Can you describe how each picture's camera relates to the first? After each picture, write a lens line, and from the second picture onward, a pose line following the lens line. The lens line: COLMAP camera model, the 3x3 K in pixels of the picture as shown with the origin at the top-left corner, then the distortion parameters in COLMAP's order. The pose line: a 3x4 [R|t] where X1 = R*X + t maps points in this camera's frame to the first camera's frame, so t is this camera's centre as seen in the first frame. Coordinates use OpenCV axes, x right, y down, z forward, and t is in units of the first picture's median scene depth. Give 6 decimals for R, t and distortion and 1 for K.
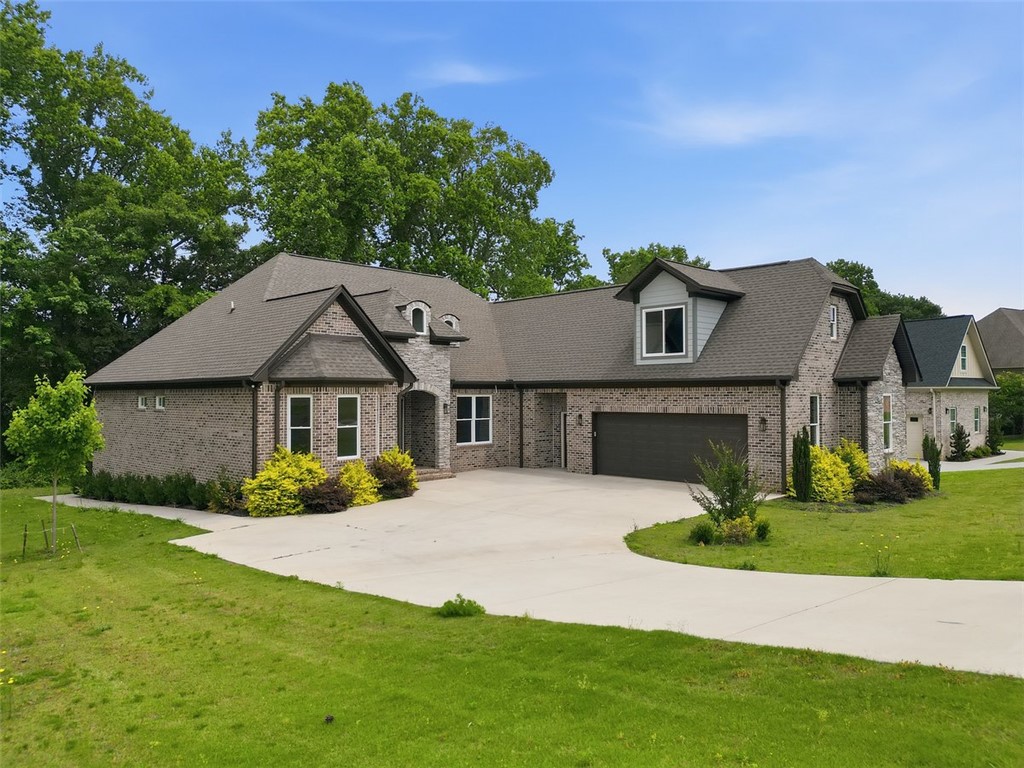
lens RADIAL K [[733.0, 0, 494.5], [0, 733.0, 385.9], [0, 0, 1]] dist [0.085796, -0.082806]
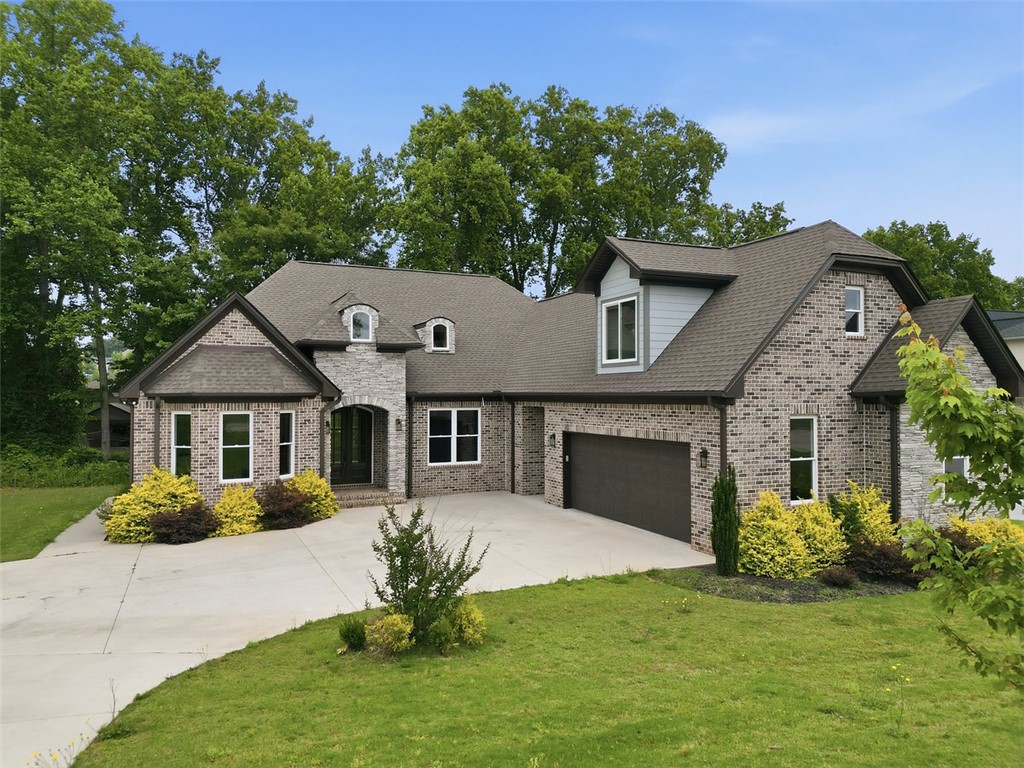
lens RADIAL K [[716.6, 0, 512.0], [0, 716.6, 384.0], [0, 0, 1]] dist [0.078784, -0.084374]
pose [[0.938138, -0.003172, -0.346246, 0.371860], [0.002361, 0.999993, -0.002765, -0.015811], [0.346253, 0.001776, 0.938140, 0.242293]]
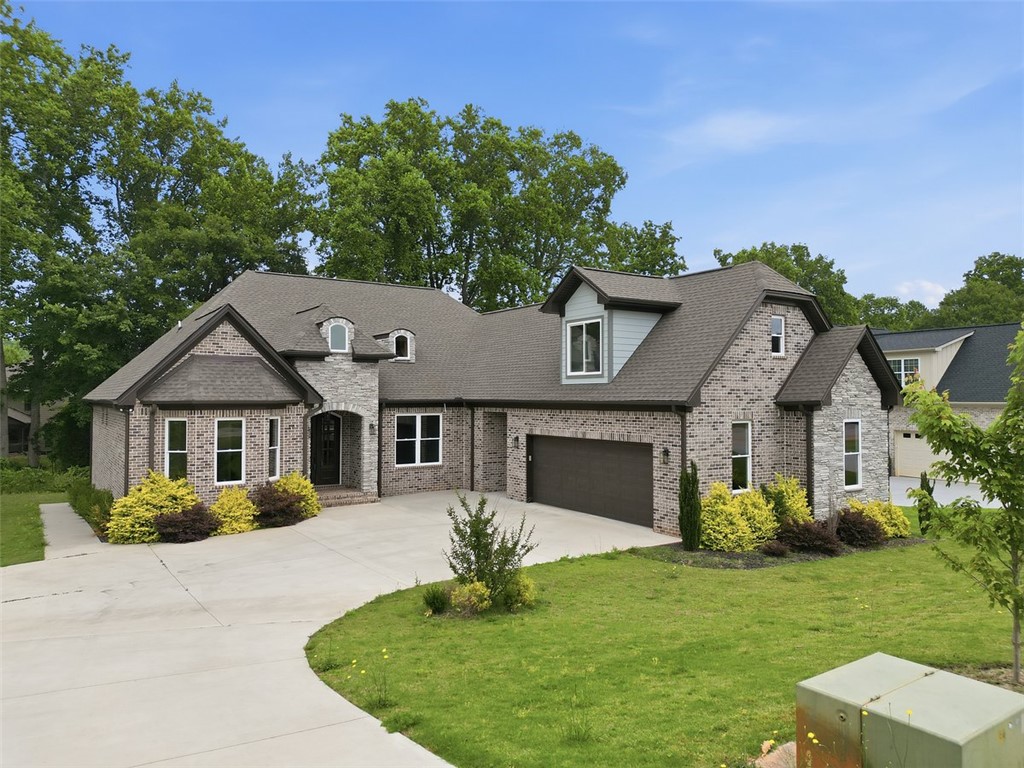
lens RADIAL K [[716.6, 0, 512.0], [0, 716.6, 384.0], [0, 0, 1]] dist [0.078784, -0.084374]
pose [[0.981643, 0.000736, -0.190726, 0.299341], [-0.001764, 0.999985, -0.005217, -0.024008], [0.190719, 0.005458, 0.981629, 0.118494]]
